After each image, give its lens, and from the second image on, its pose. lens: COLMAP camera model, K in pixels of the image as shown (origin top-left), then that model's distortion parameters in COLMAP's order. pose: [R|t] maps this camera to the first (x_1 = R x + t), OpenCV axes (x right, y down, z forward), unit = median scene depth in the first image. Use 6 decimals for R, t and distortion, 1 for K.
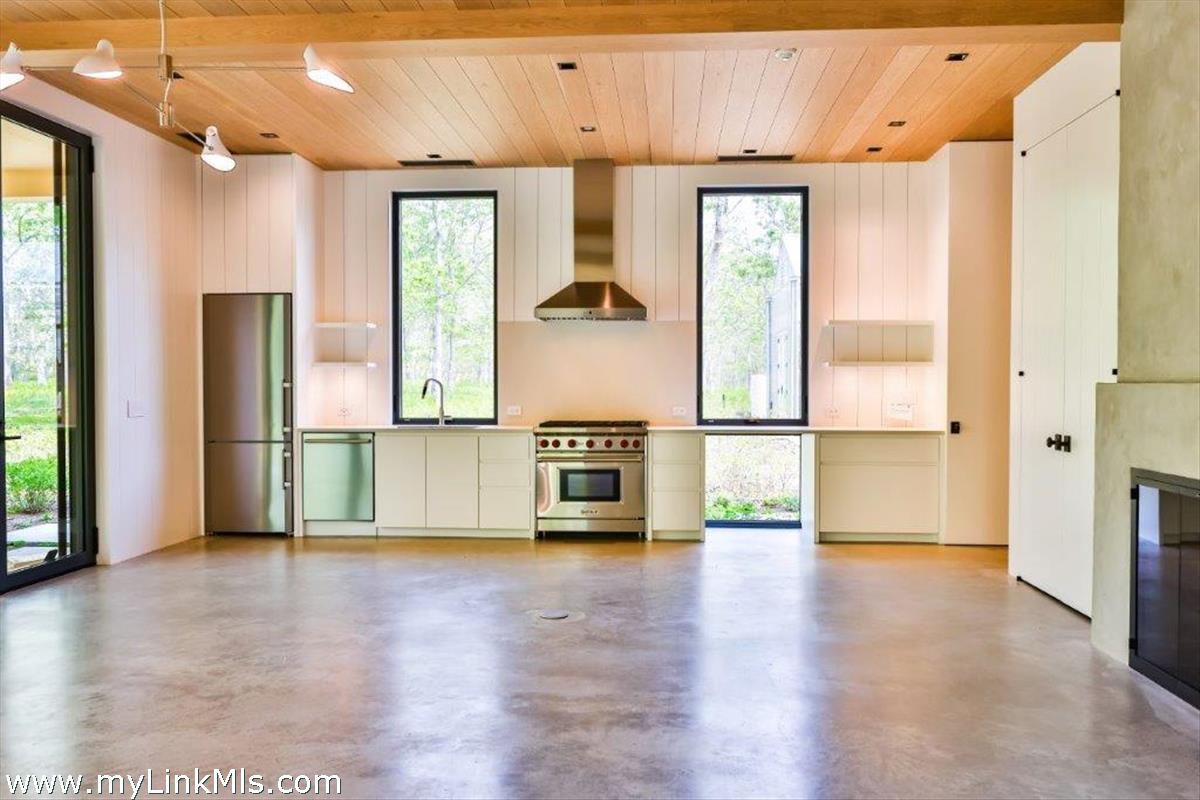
lens RADIAL K [[931.2, 0, 600.0], [0, 931.2, 400.0], [0, 0, 1]] dist [-0.001377, -0.071568]
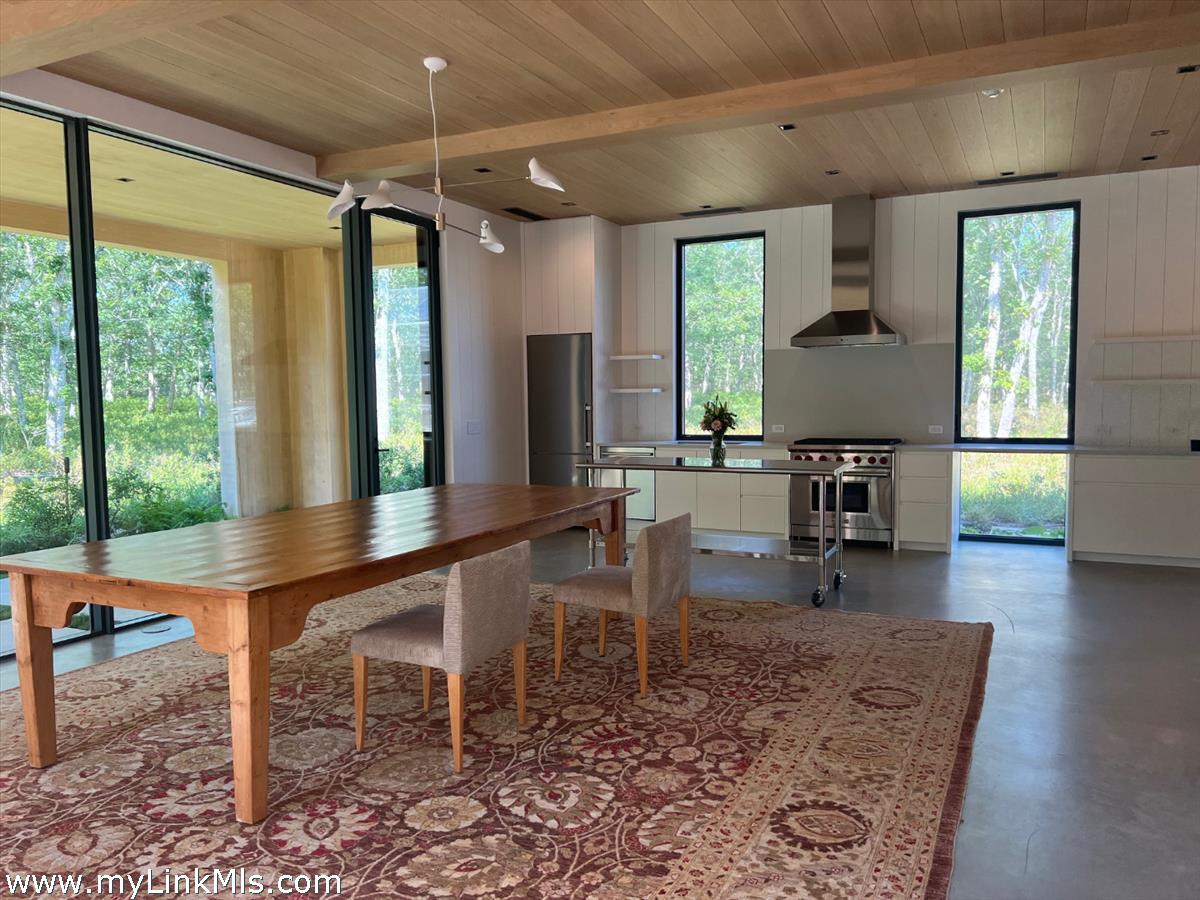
lens RADIAL K [[899.9, 0, 600.0], [0, 899.9, 450.0], [0, 0, 1]] dist [0.082844, -0.140983]
pose [[0.927483, 0.009843, -0.373736, 0.121972], [0.004505, 0.999287, 0.037499, -0.005447], [0.373838, -0.036463, 0.926777, -0.092029]]
